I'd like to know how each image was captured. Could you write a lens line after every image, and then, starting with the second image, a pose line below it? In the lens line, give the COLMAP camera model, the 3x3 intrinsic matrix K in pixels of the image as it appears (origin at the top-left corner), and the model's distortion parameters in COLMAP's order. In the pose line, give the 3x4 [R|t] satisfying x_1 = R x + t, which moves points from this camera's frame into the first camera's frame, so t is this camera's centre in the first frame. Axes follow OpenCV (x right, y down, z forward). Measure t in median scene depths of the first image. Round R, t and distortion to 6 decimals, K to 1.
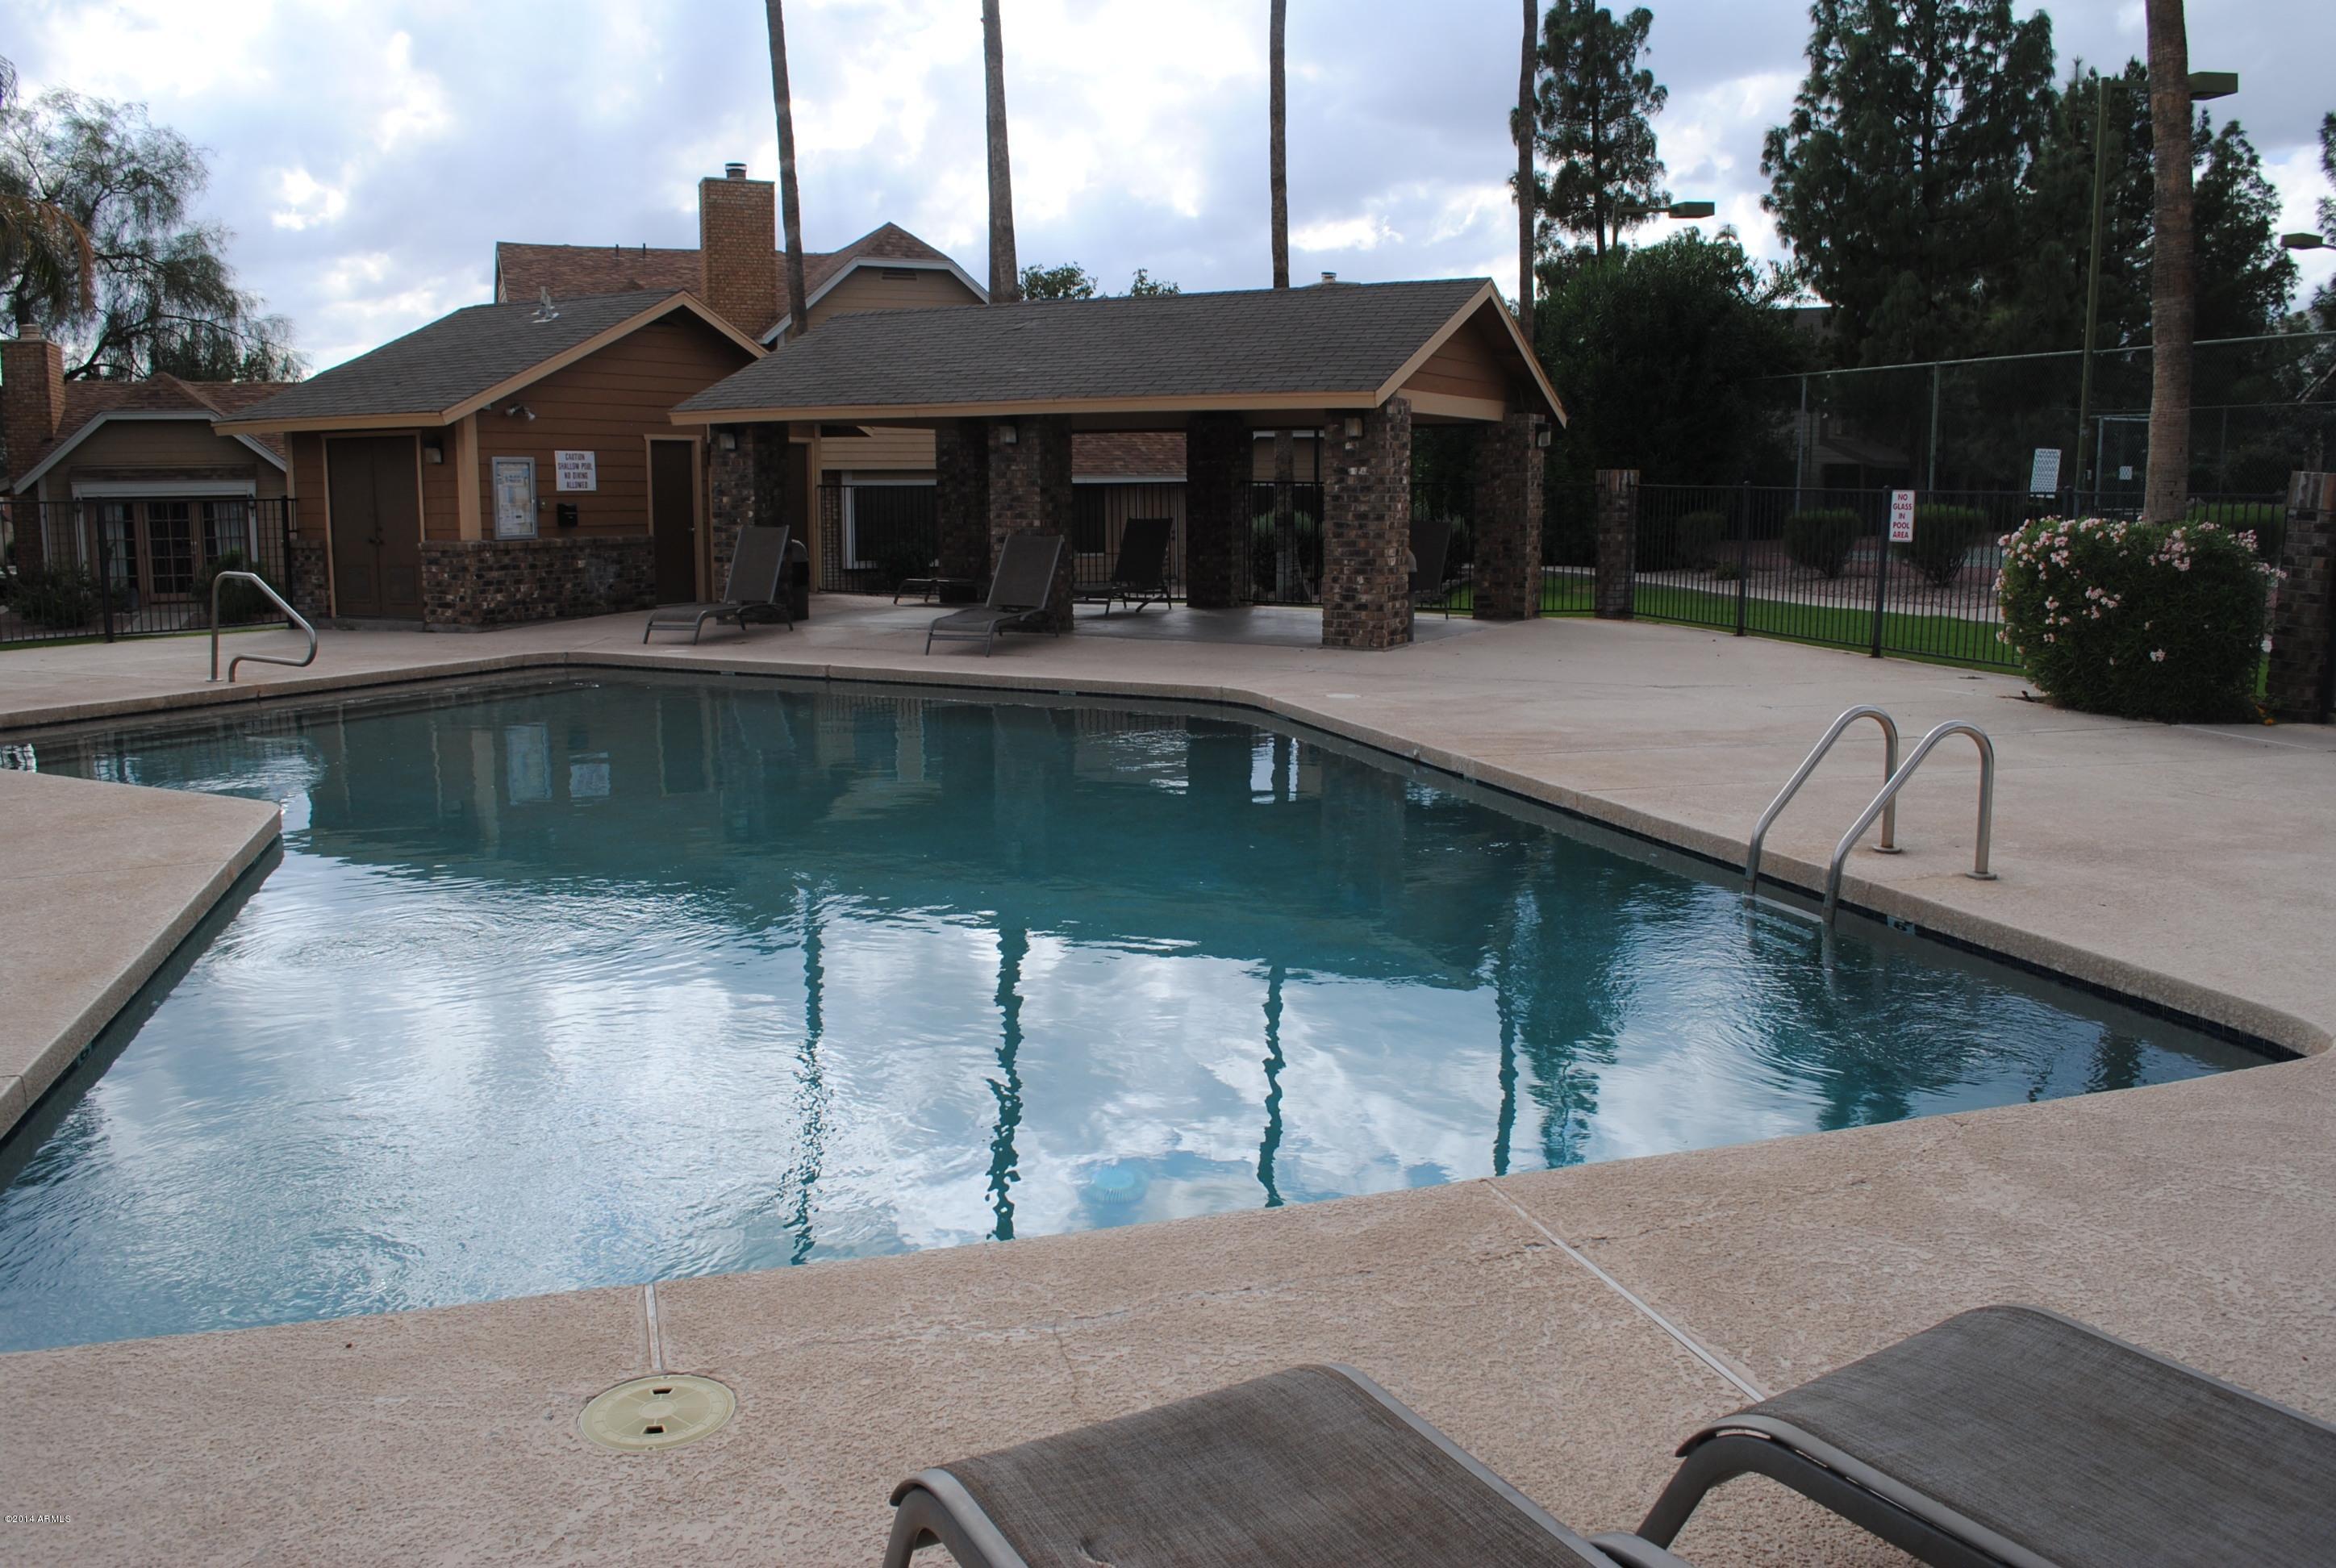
lens RADIAL K [[1859.1, 0, 1185.5], [0, 1859.1, 785.6], [0, 0, 1]] dist [-0.087873, 0.015583]
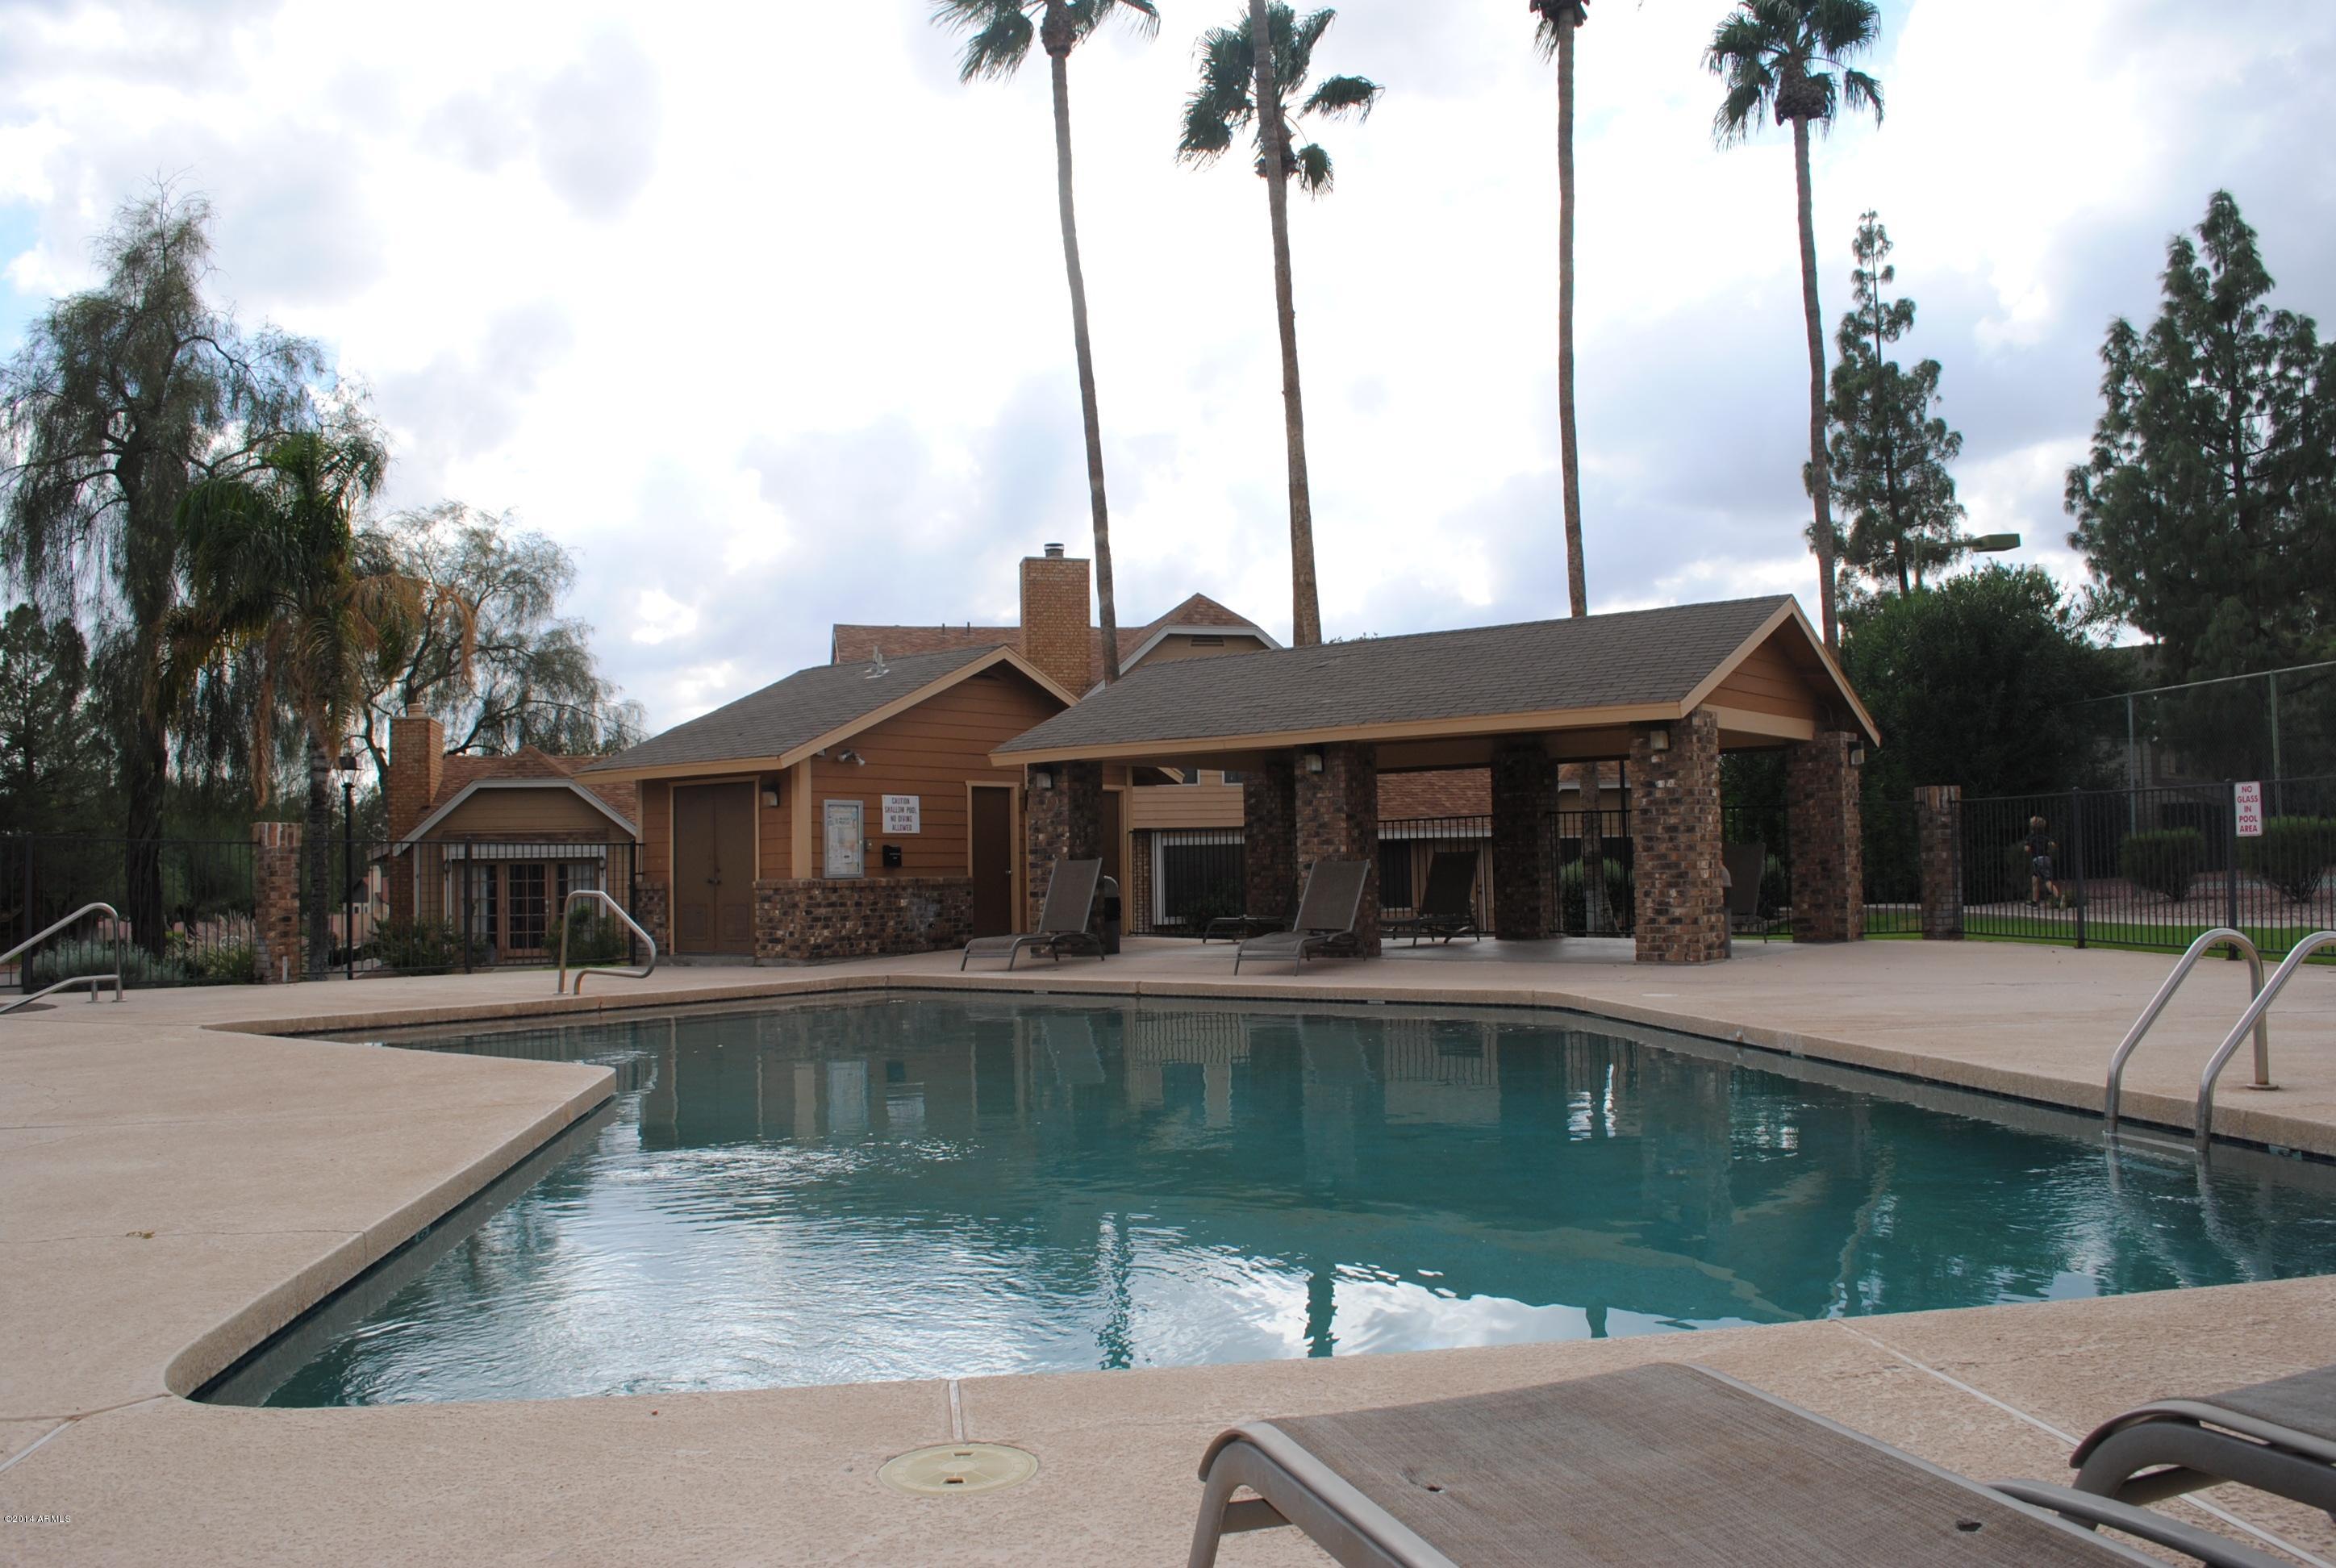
lens RADIAL K [[1859.1, 0, 1185.5], [0, 1859.1, 785.6], [0, 0, 1]] dist [-0.087873, 0.015583]
pose [[0.986456, -0.028959, -0.161447, -0.000656], [-0.004746, 0.978839, -0.204577, 0.028621], [0.163955, 0.202572, 0.965445, 0.002062]]
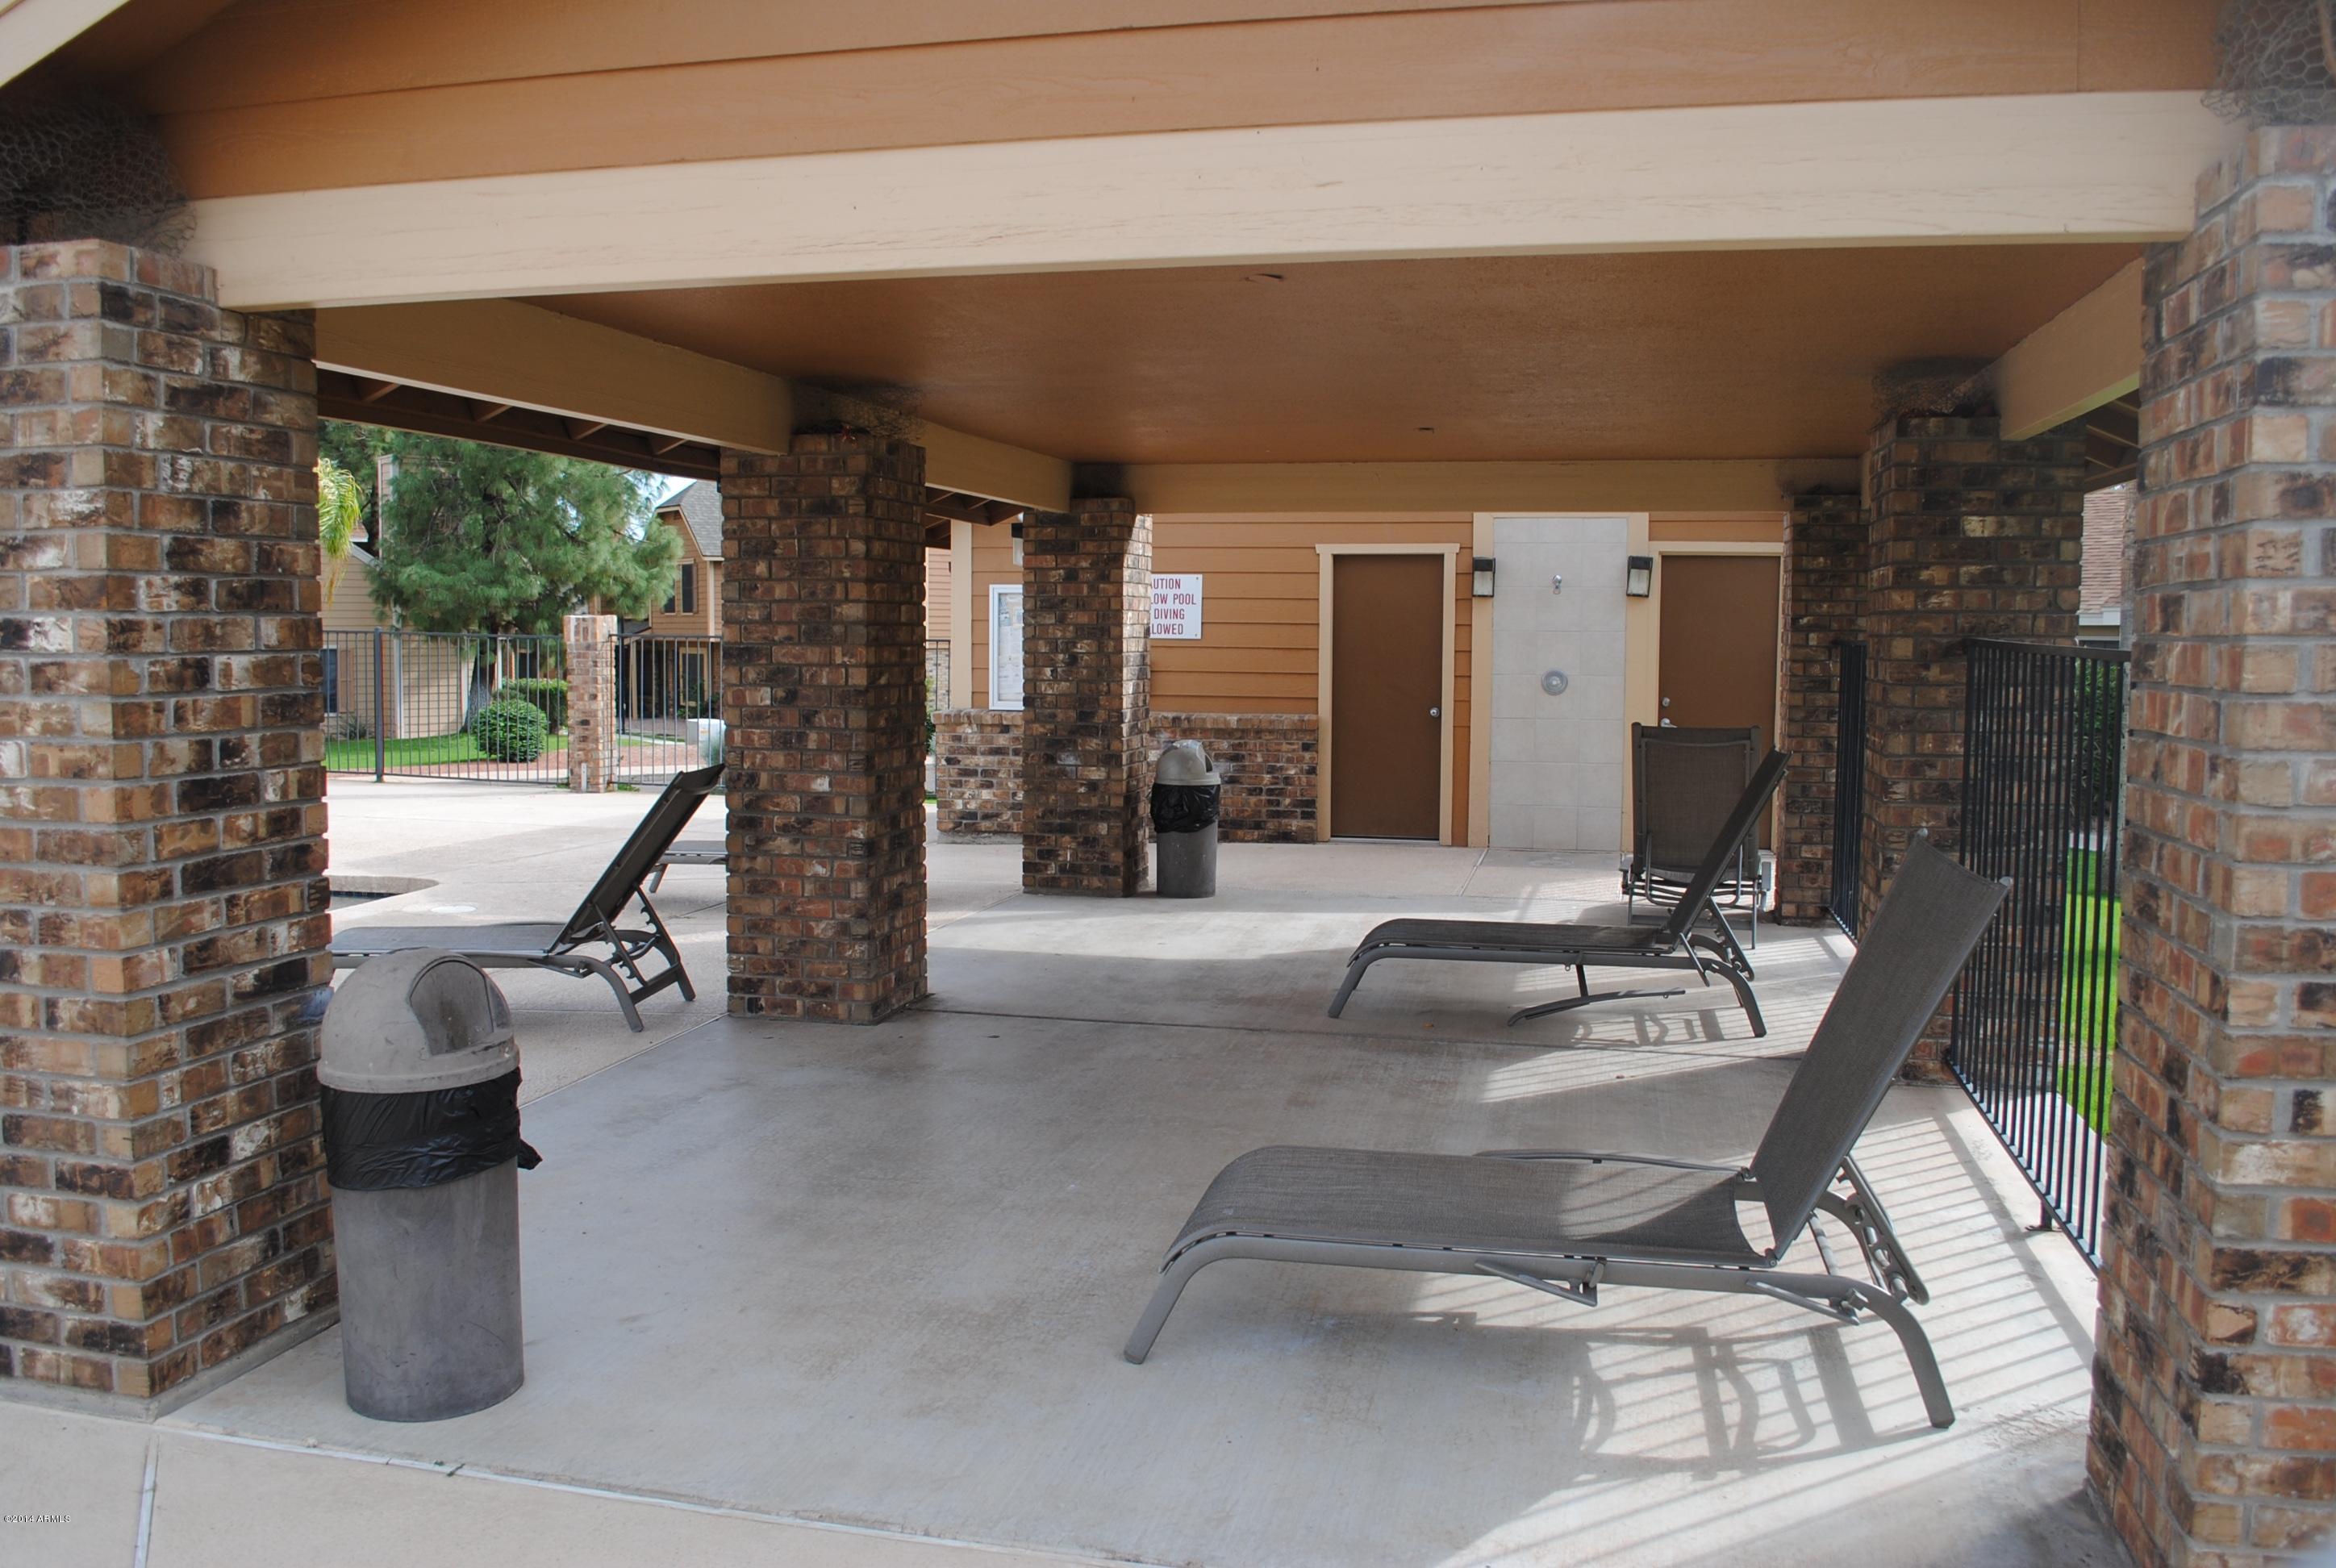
lens RADIAL K [[1859.1, 0, 1185.5], [0, 1859.1, 785.6], [0, 0, 1]] dist [-0.087873, 0.015583]
pose [[0.250199, 0.084980, -0.964458, 0.283583], [-0.162464, 0.985701, 0.044706, -0.143413], [0.954466, 0.145504, 0.260428, 0.866984]]
